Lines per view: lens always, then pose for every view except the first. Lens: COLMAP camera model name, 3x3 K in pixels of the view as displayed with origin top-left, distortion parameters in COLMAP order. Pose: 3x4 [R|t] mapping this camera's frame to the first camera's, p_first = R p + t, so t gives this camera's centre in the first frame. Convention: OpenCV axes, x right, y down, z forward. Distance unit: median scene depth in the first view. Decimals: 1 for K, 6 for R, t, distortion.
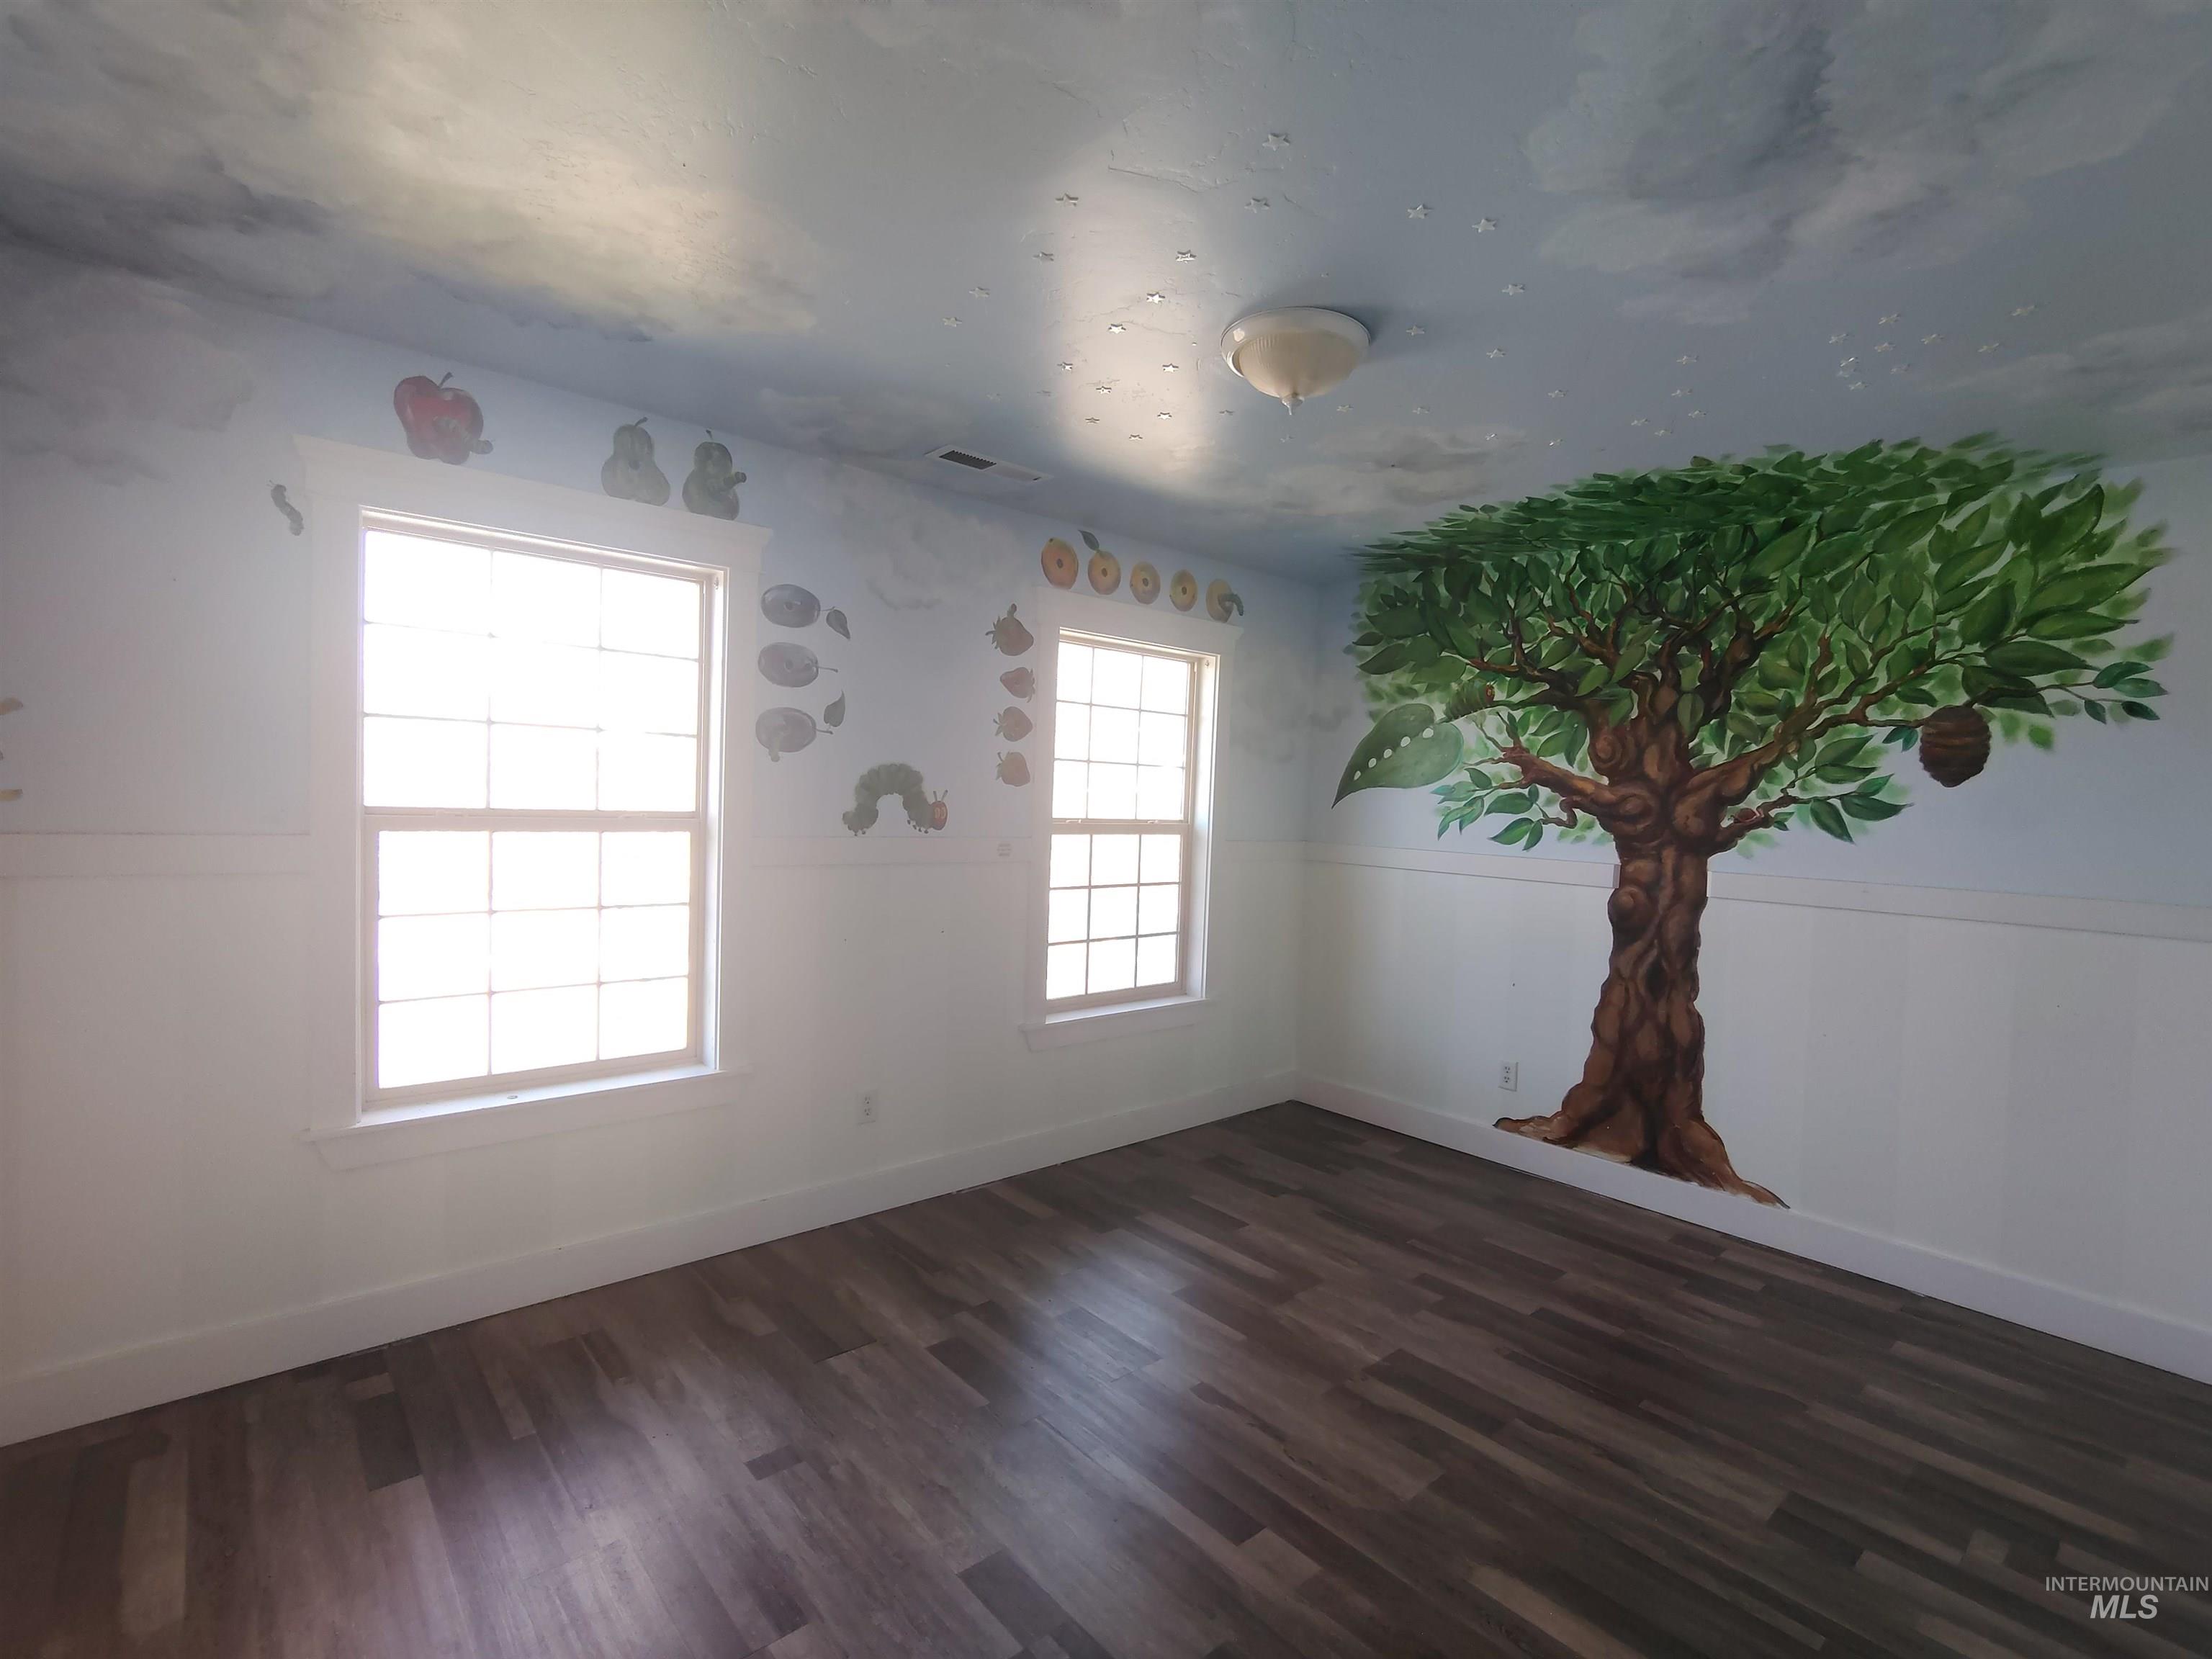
lens RADIAL K [[1034.5, 0, 1102.2], [0, 1034.5, 841.8], [0, 0, 1]] dist [-0.010712, 0.006180]
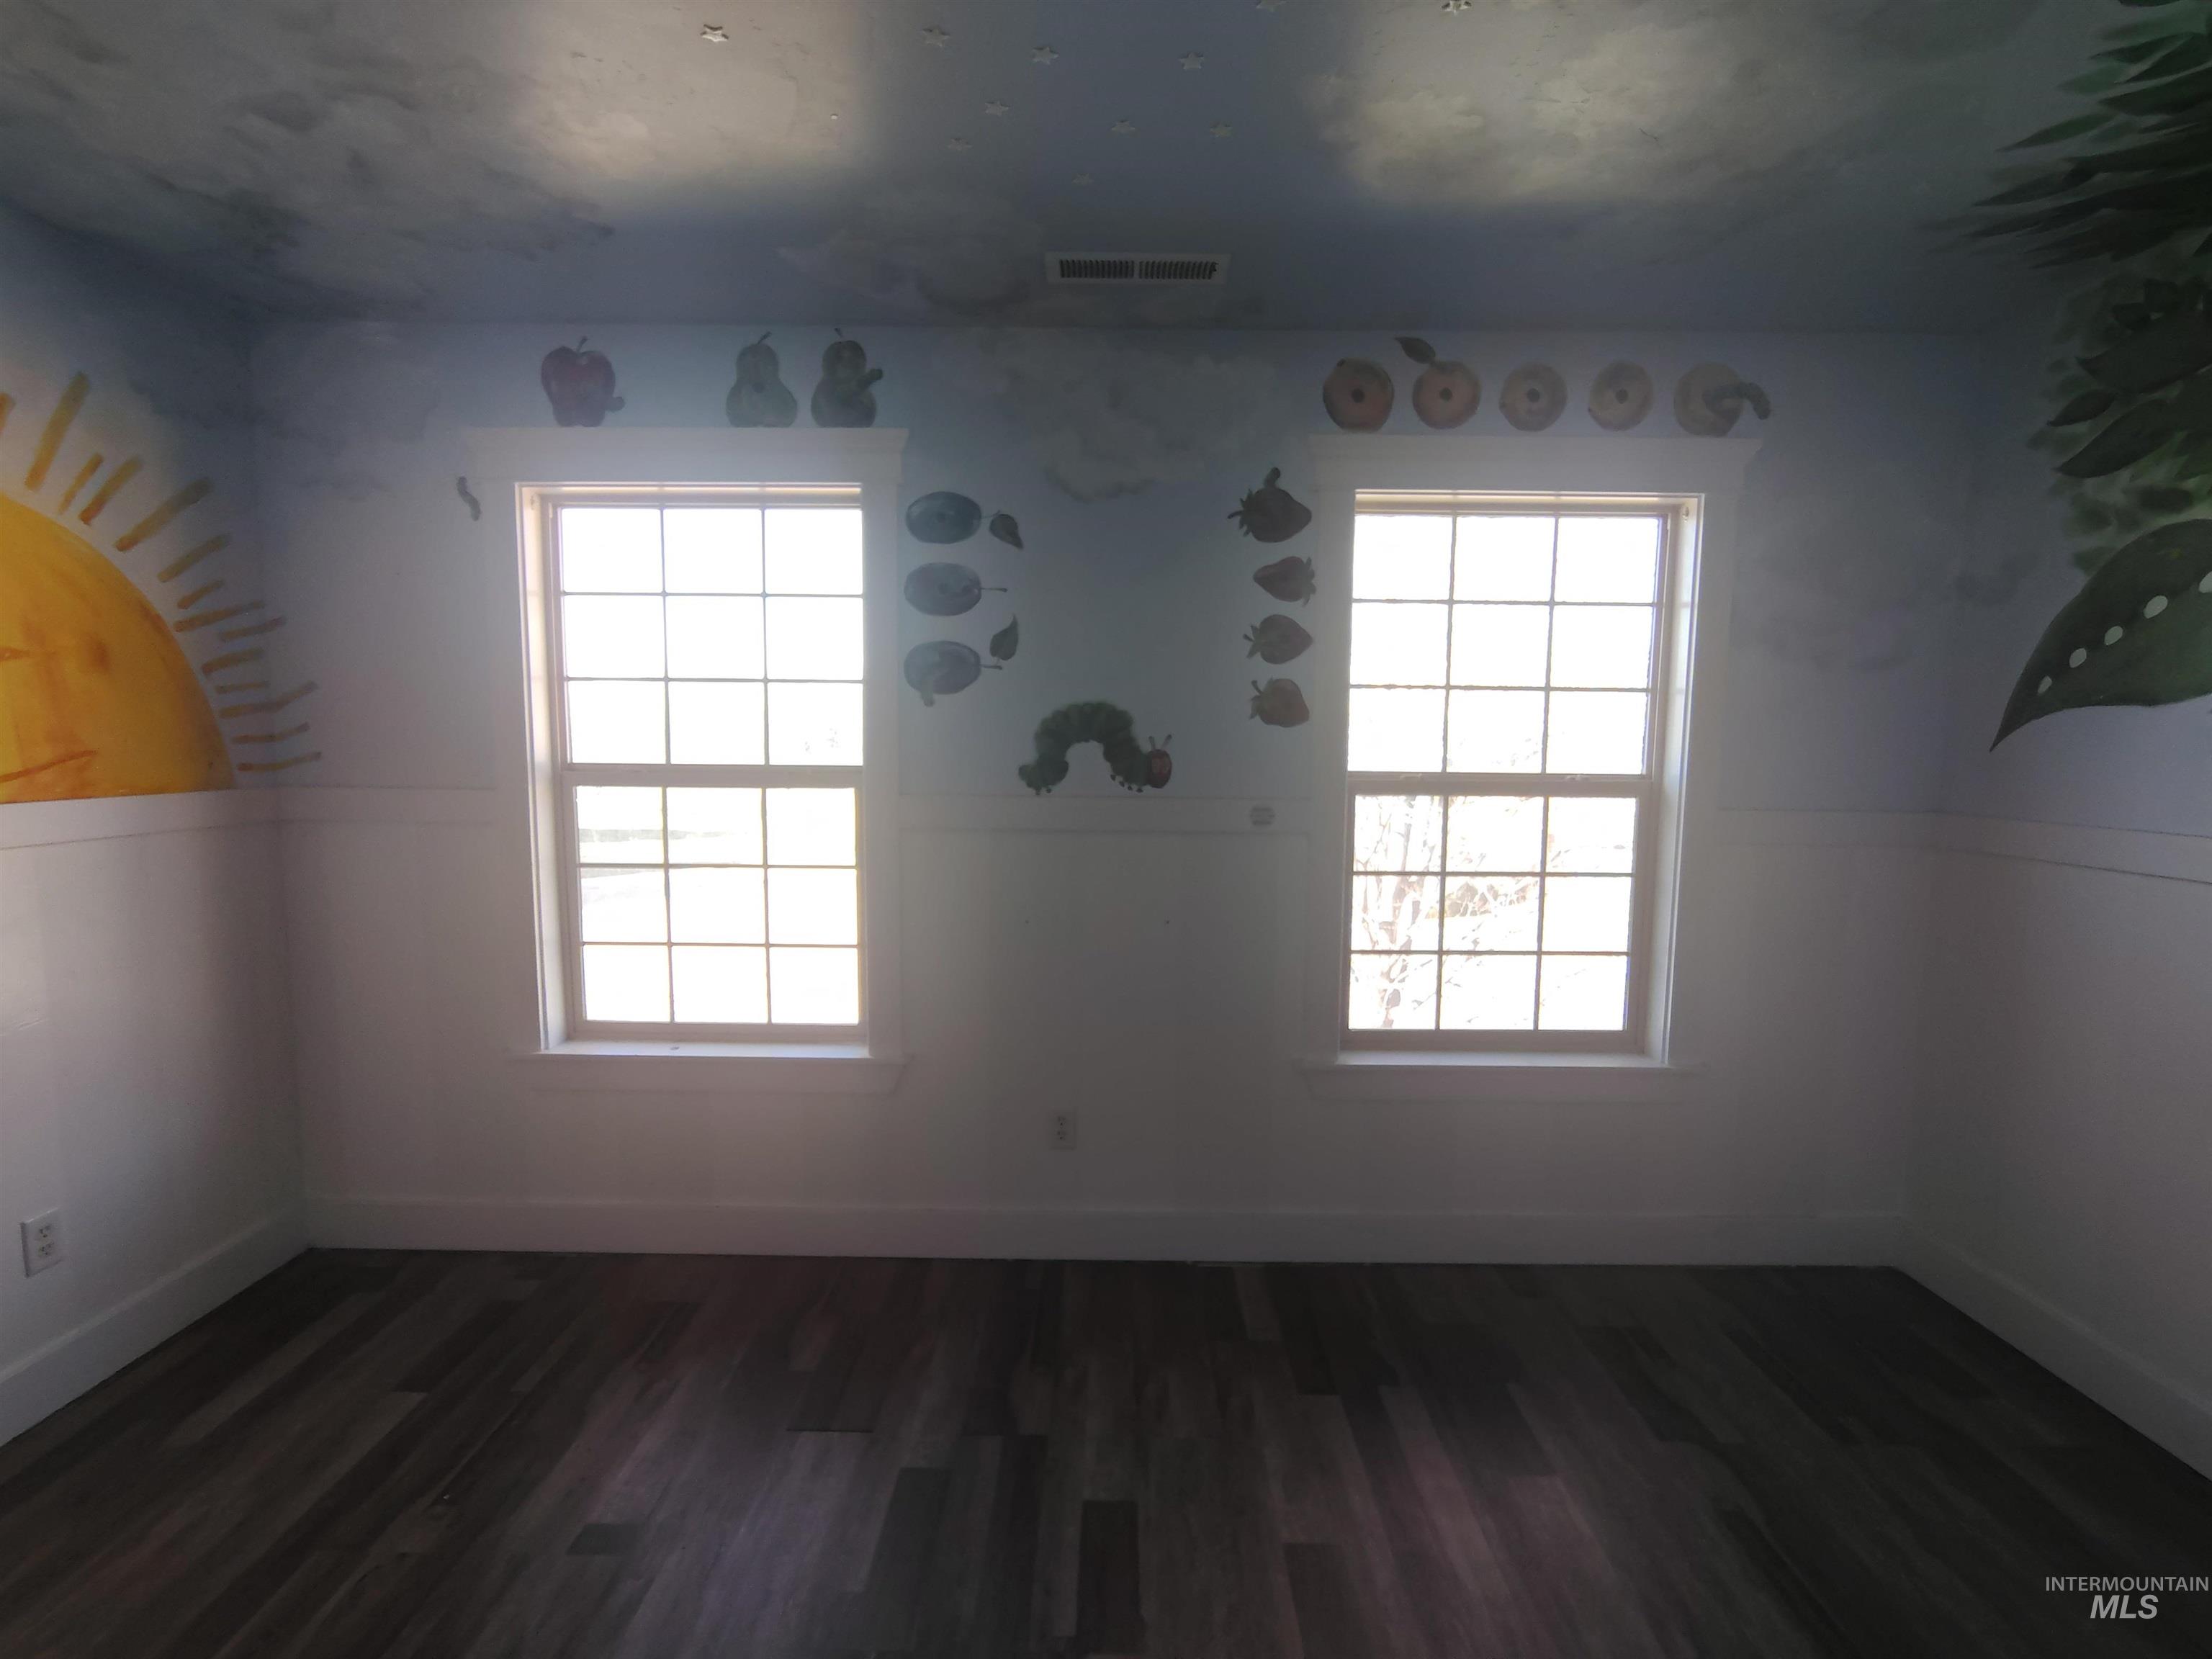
lens RADIAL K [[1040.7, 0, 1106.7], [0, 1040.7, 839.7], [0, 0, 1]] dist [-0.010234, 0.005953]
pose [[0.744237, 0.035843, -0.666953, 0.311550], [-0.012449, 0.999130, 0.039803, -0.003099], [0.667800, -0.021320, 0.744036, 0.390277]]
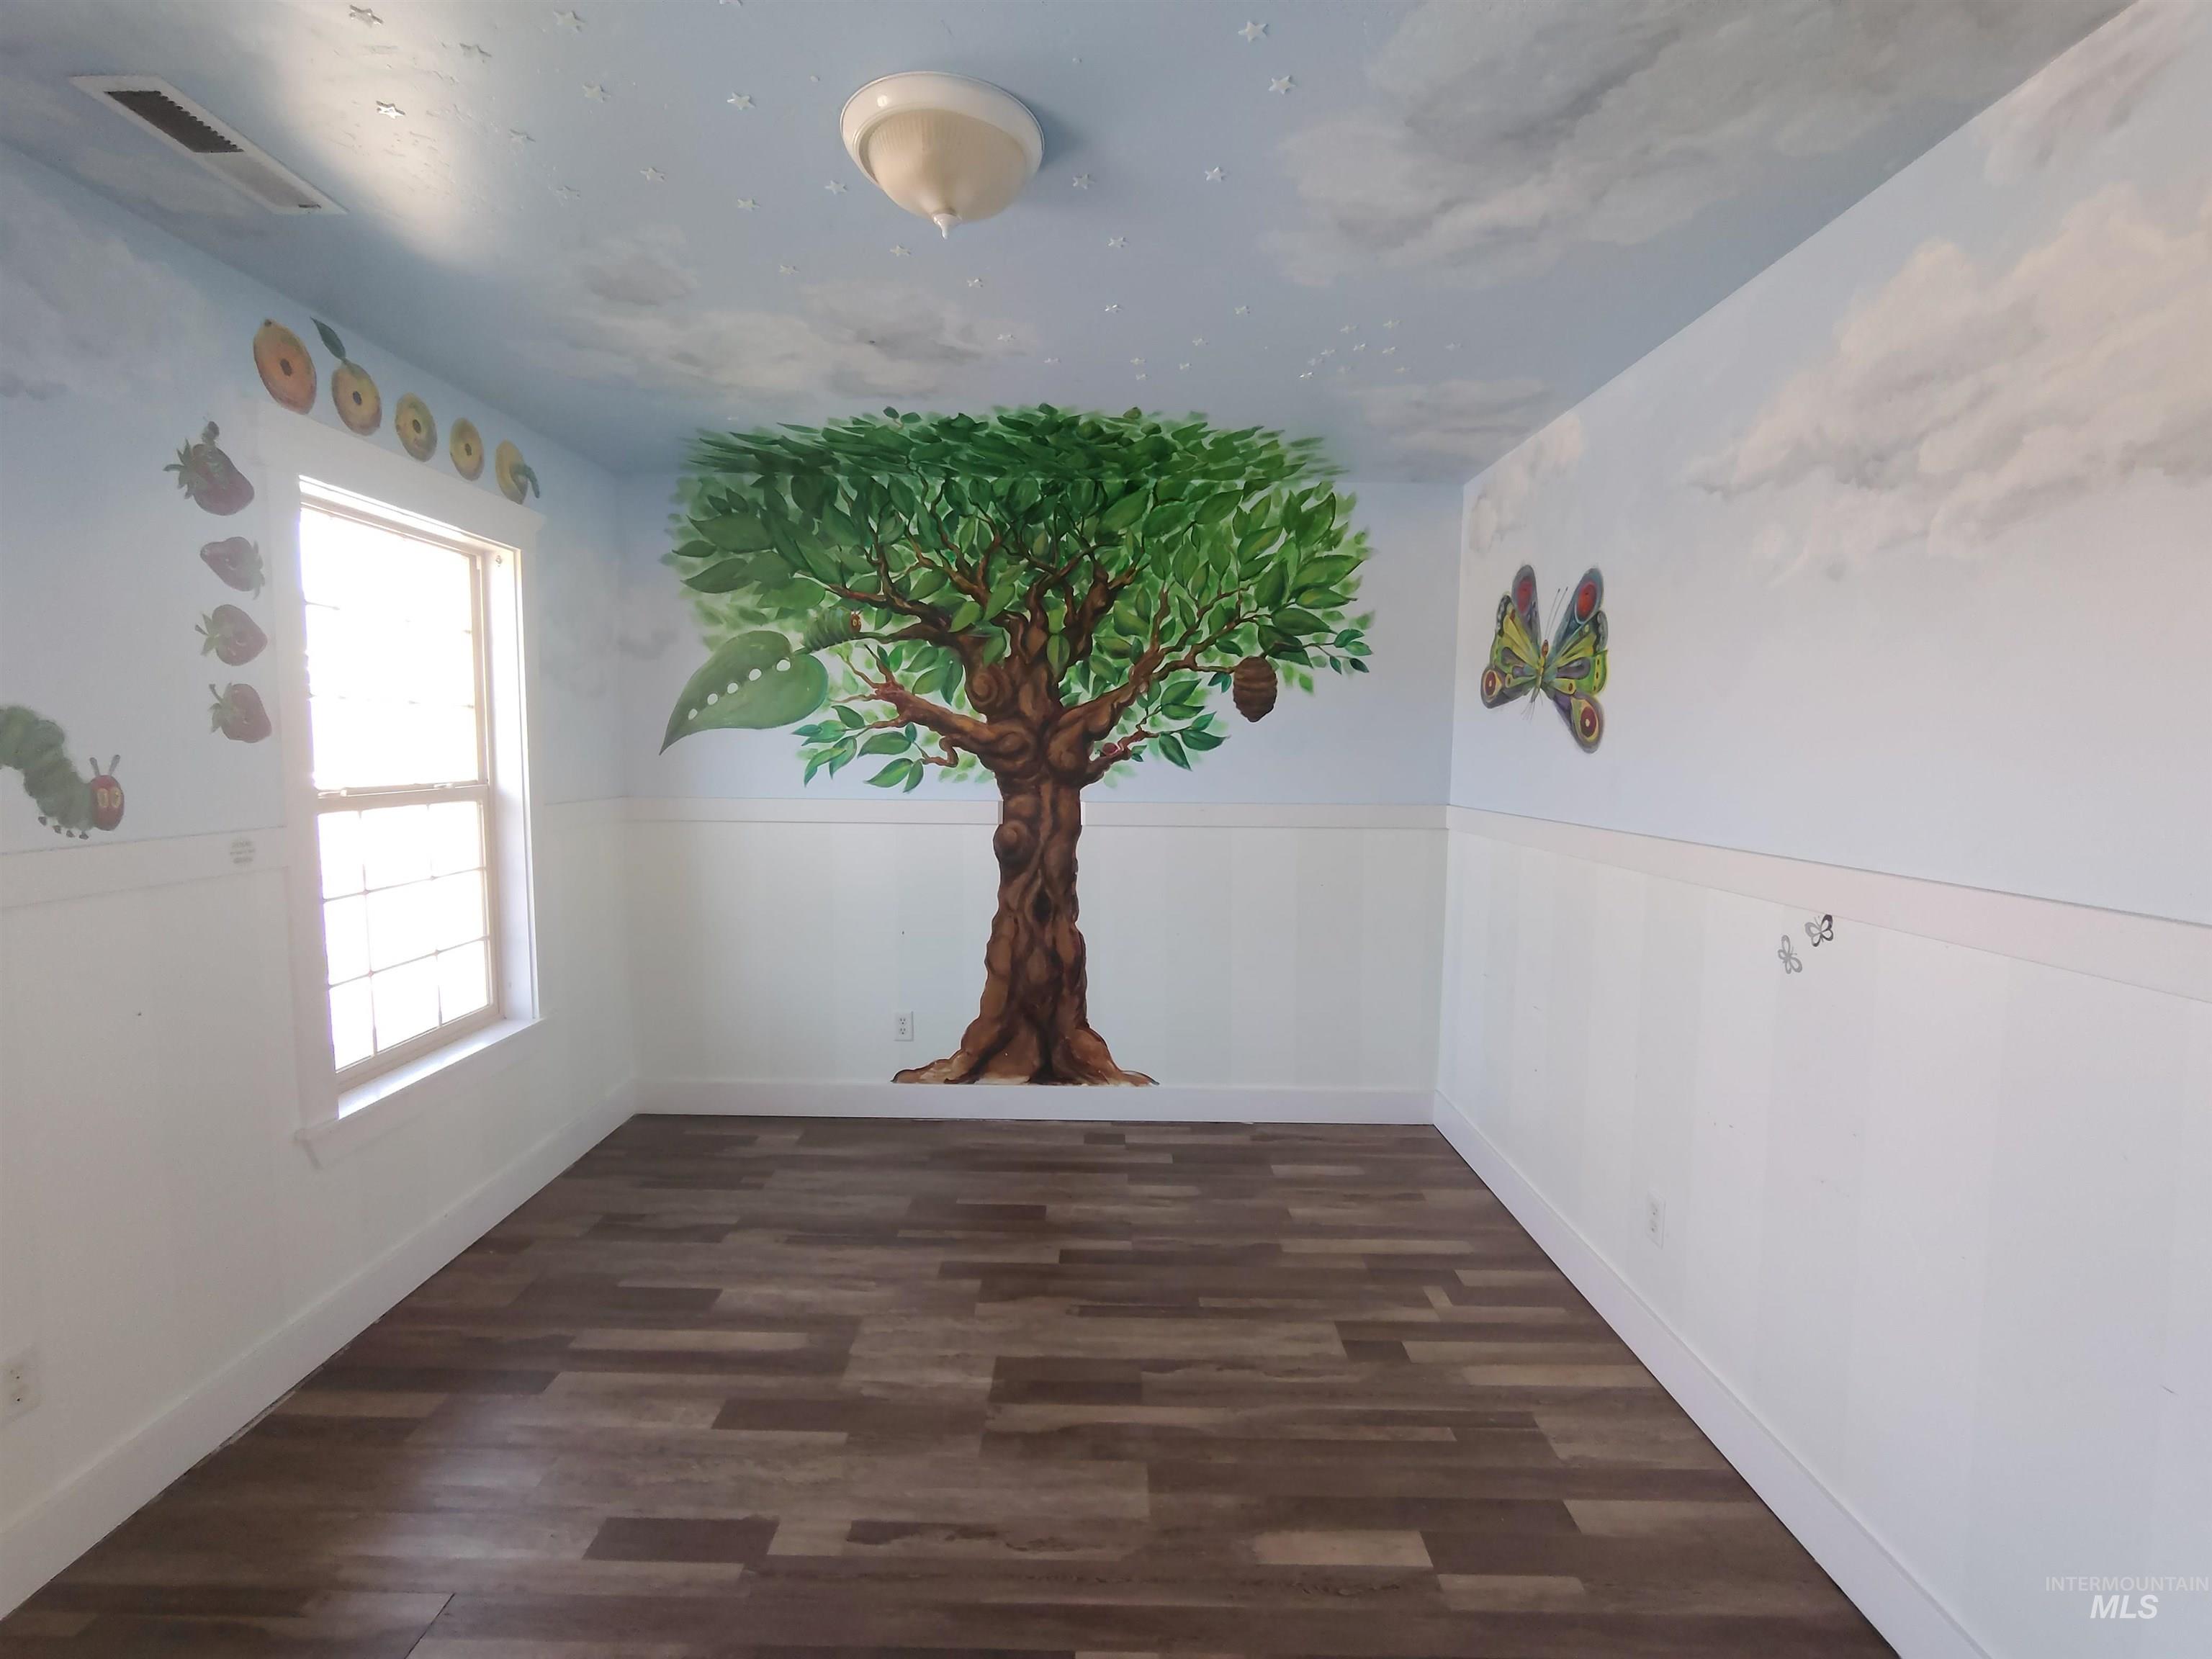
lens RADIAL K [[1034.5, 0, 1102.2], [0, 1034.5, 841.8], [0, 0, 1]] dist [-0.010712, 0.006180]
pose [[0.663638, -0.101122, 0.741188, -0.204468], [0.049561, 0.994588, 0.091318, -0.027338], [-0.746410, -0.023867, 0.665058, 0.251201]]
